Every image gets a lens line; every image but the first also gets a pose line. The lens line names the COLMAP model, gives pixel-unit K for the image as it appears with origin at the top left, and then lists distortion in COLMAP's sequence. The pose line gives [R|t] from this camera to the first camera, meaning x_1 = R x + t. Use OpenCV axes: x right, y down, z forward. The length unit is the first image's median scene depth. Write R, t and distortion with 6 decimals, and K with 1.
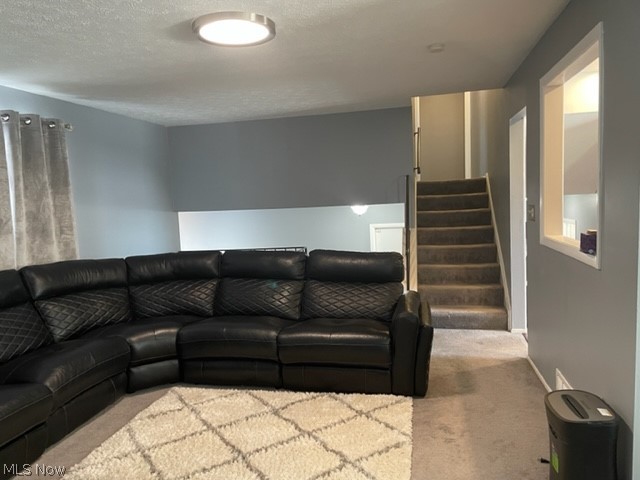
lens RADIAL K [[489.4, 0, 319.4], [0, 489.4, 243.0], [0, 0, 1]] dist [0.066070, -0.067820]
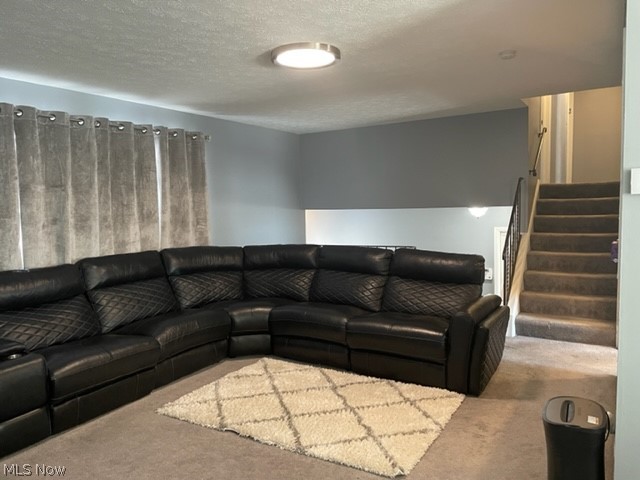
lens RADIAL K [[489.4, 0, 326.7], [0, 489.4, 237.6], [0, 0, 1]] dist [0.066070, -0.067820]
pose [[0.947318, 0.045931, -0.316983, 0.195204], [-0.049119, 0.998791, -0.002071, 0.000796], [0.316505, 0.017532, 0.948429, -0.066944]]
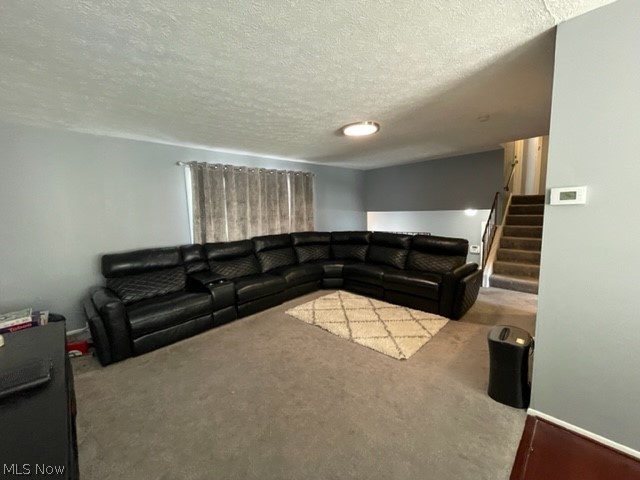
lens RADIAL K [[262.2, 0, 319.3], [0, 262.2, 238.8], [0, 0, 1]] dist [-0.003029, 0.000175]
pose [[0.838904, 0.078419, -0.538601, 0.242103], [-0.054726, 0.996704, 0.059879, -0.009183], [0.541522, -0.020757, 0.840430, -0.050130]]
